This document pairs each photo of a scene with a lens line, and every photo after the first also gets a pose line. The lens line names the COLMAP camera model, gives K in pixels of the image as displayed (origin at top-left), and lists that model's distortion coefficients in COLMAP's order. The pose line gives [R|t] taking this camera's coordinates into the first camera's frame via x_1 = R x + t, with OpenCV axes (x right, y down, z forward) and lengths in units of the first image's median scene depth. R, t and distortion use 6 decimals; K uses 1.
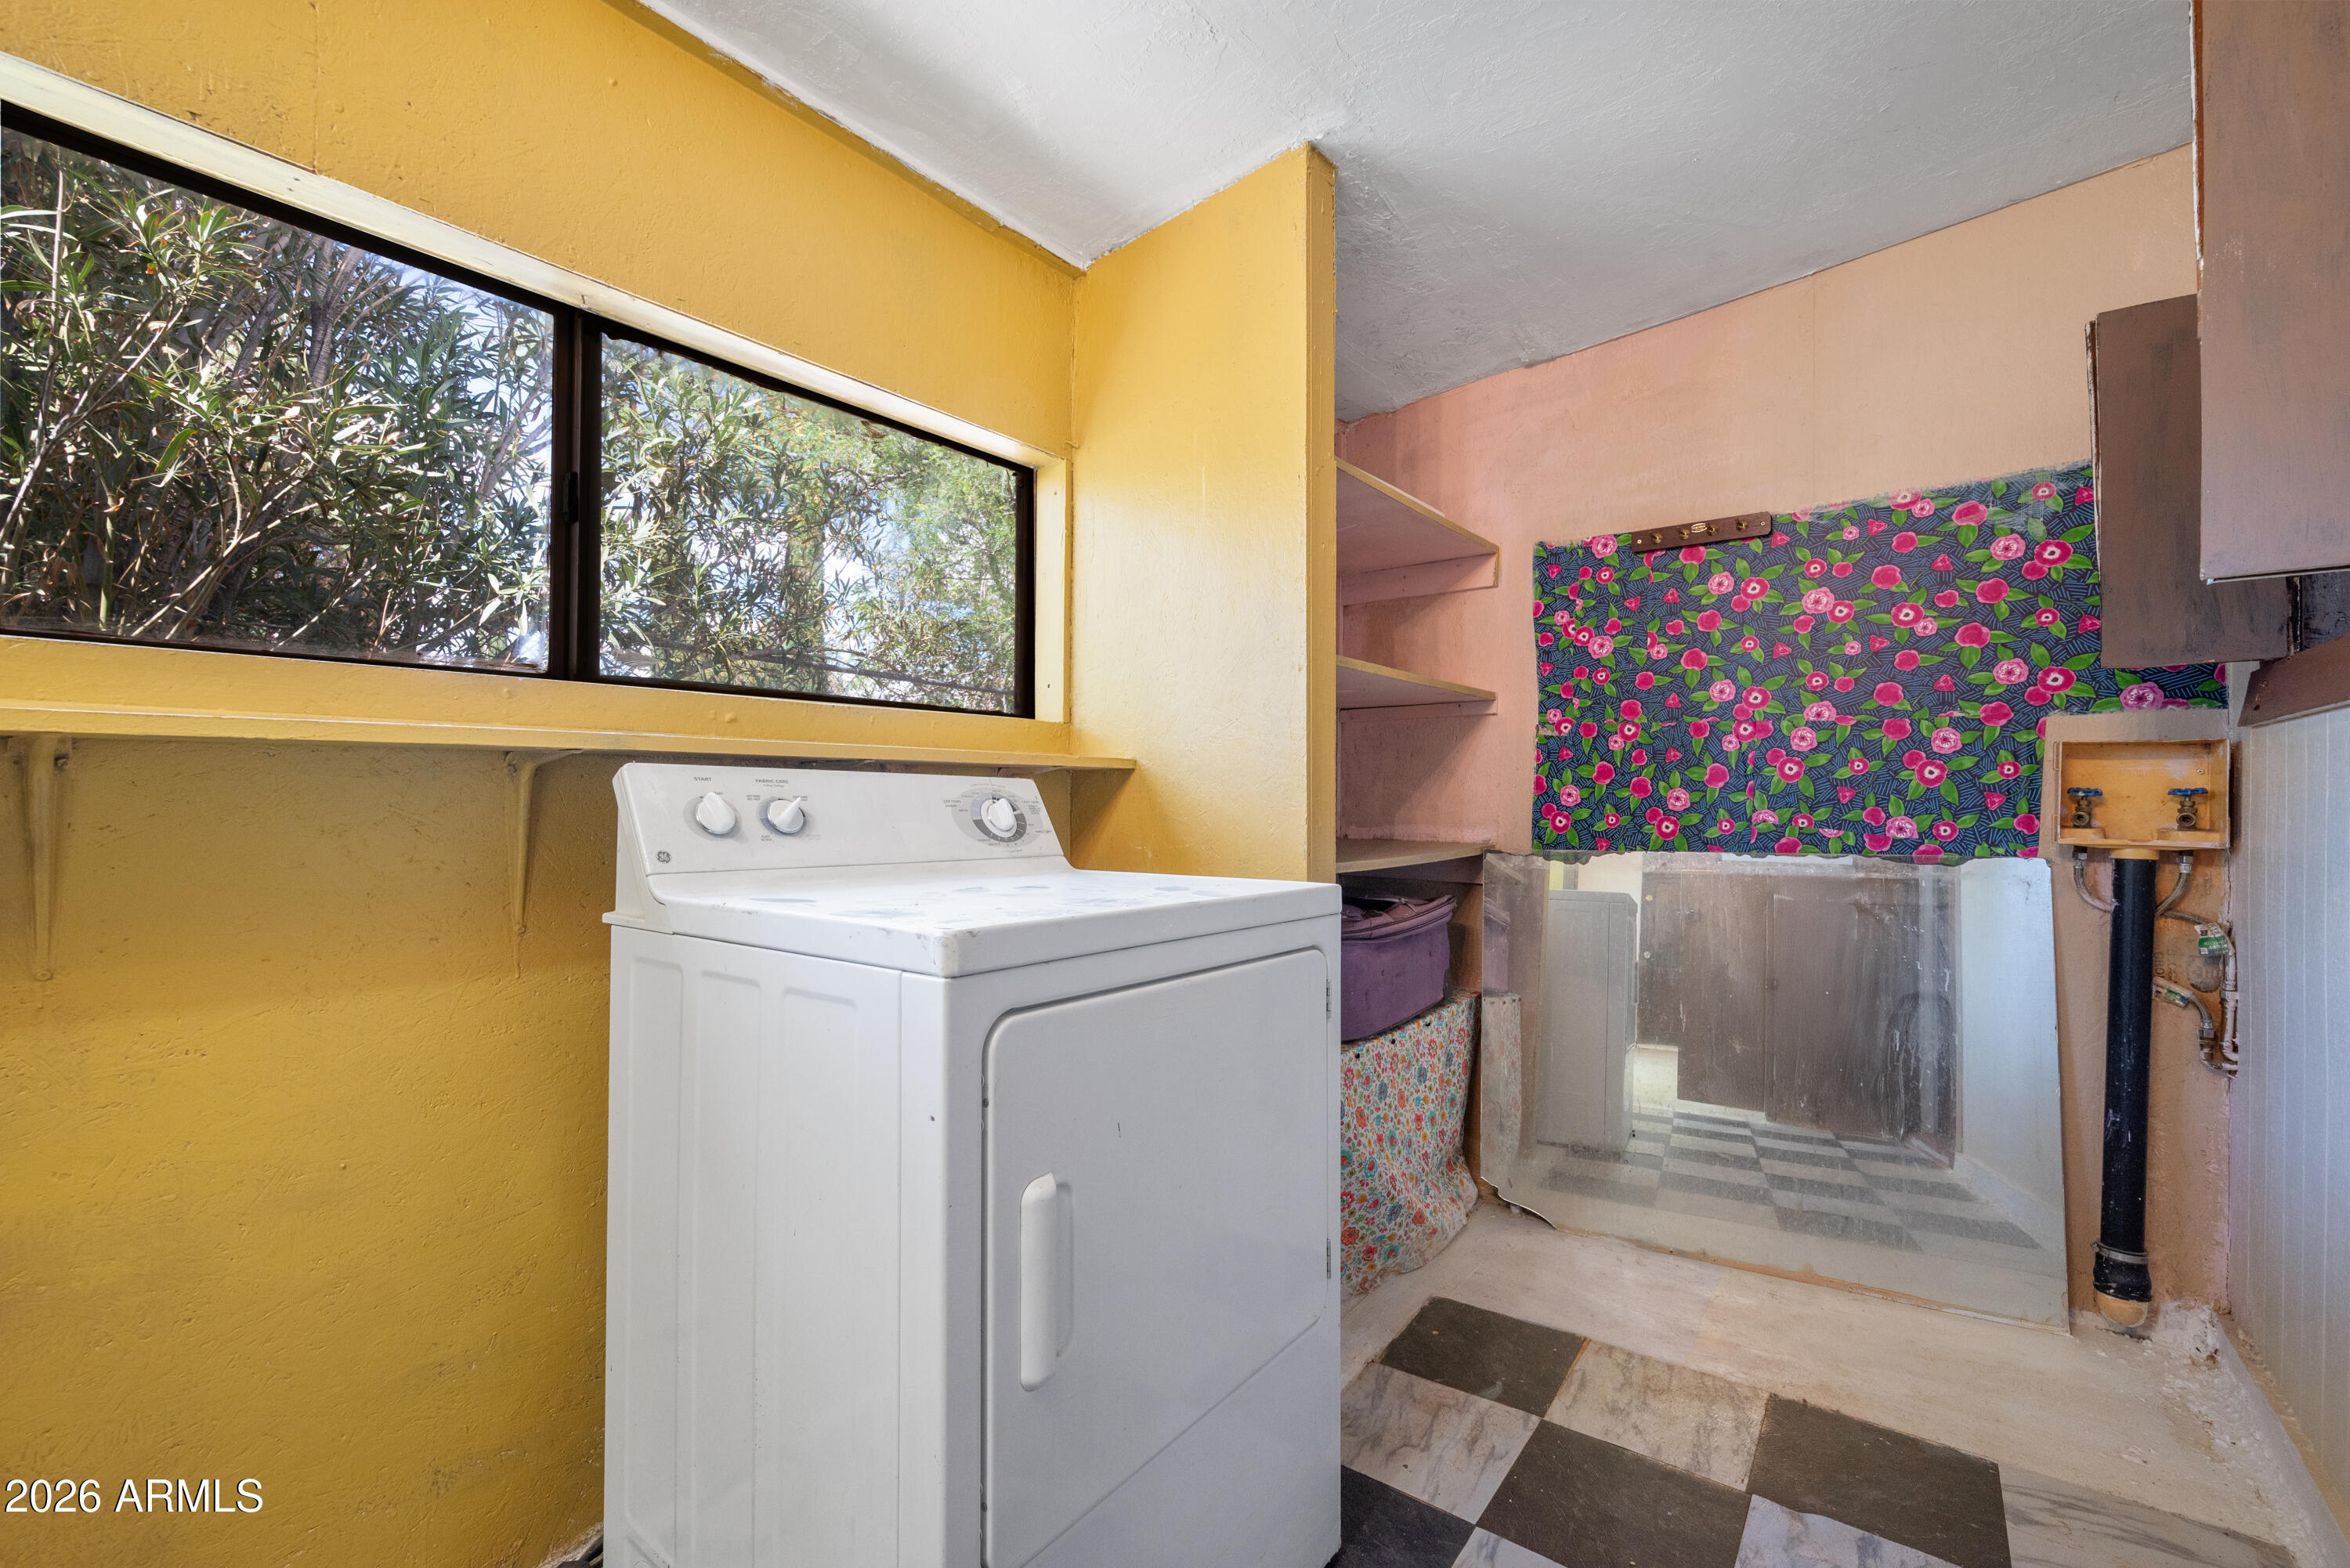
lens RADIAL K [[1015.9, 0, 1179.1], [0, 1015.9, 793.3], [0, 0, 1]] dist [0.000013, 0.000065]
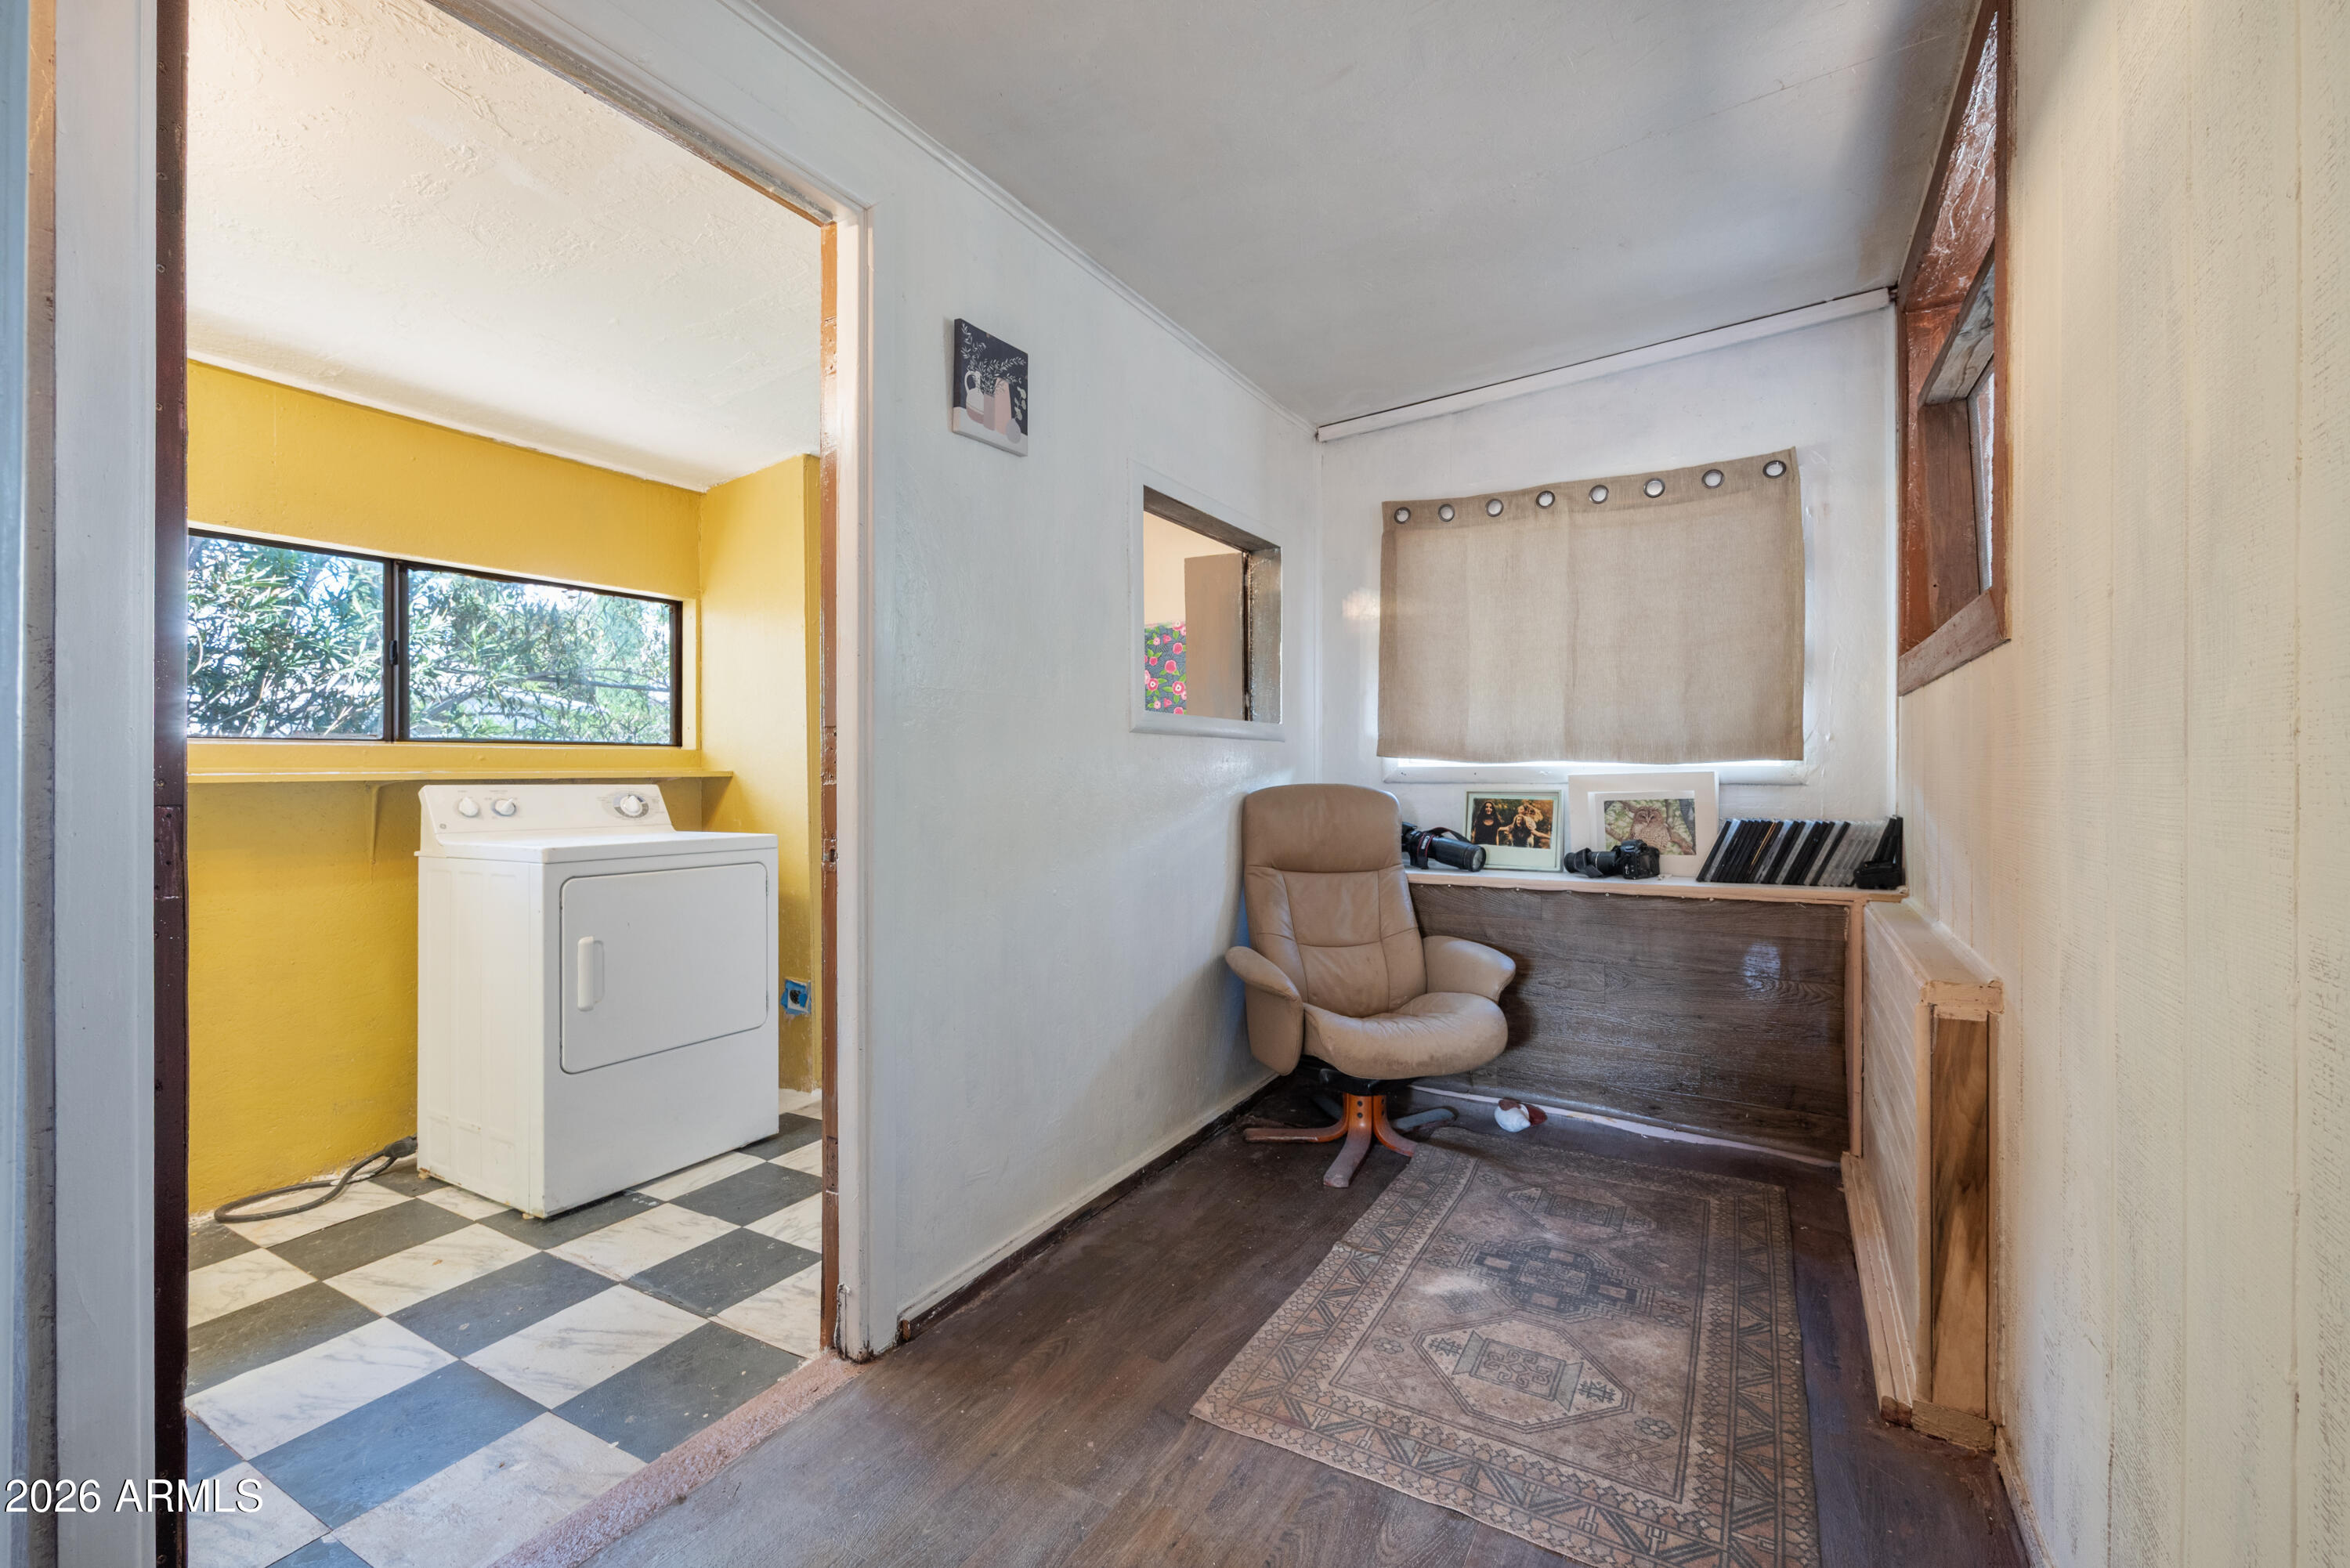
lens RADIAL K [[1015.9, 0, 1170.4], [0, 1015.9, 776.7], [0, 0, 1]] dist [0.000013, 0.000065]
pose [[0.991194, -0.010012, 0.132035, 0.594493], [0.008899, 0.999920, 0.009021, -0.040506], [-0.132115, -0.007767, 0.991204, -1.080933]]
